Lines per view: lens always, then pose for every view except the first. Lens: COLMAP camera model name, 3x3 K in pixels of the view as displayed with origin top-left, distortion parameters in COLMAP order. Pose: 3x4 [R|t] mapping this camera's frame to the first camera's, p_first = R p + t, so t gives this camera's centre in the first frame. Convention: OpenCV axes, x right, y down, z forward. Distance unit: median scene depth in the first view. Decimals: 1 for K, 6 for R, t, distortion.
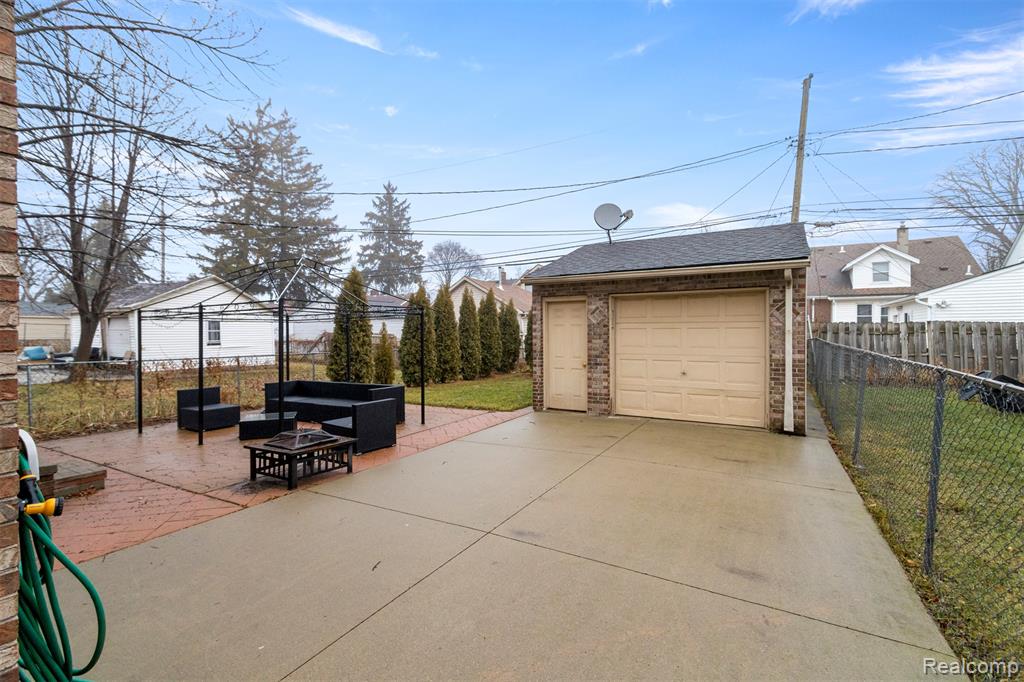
lens RADIAL K [[472.9, 0, 502.0], [0, 472.9, 330.3], [0, 0, 1]] dist [-0.000629, 0.000087]
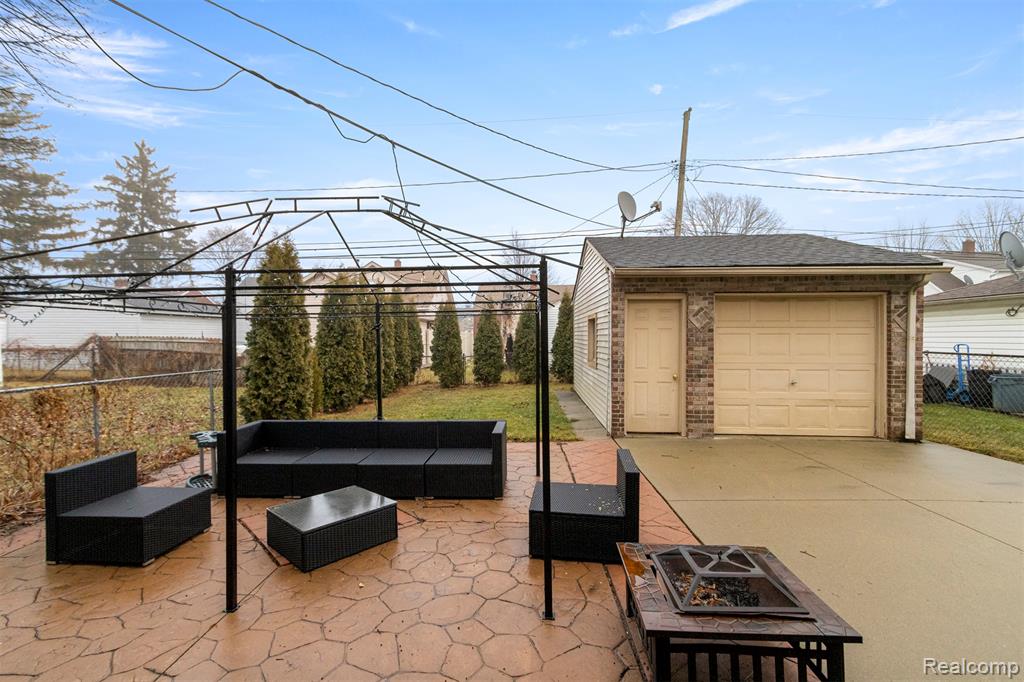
lens RADIAL K [[471.7, 0, 505.2], [0, 471.7, 333.2], [0, 0, 1]] dist [0.001017, 0.000094]
pose [[0.889740, 0.008293, 0.456392, -0.478636], [-0.006101, 0.999962, -0.006276, 0.003304], [-0.456426, 0.002800, 0.889757, 0.408008]]
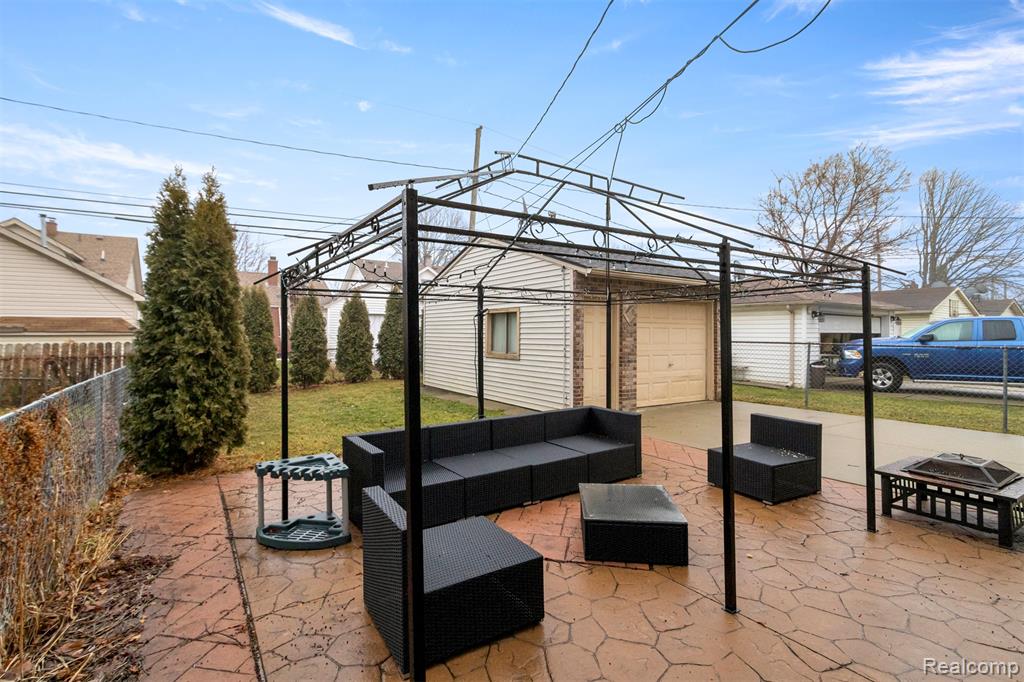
lens RADIAL K [[472.9, 0, 502.0], [0, 472.9, 330.3], [0, 0, 1]] dist [-0.000629, 0.000087]
pose [[0.452440, 0.015293, 0.891664, -0.827440], [-0.009323, 0.999879, -0.012419, 0.018637], [-0.891746, -0.002694, 0.452528, 0.768949]]
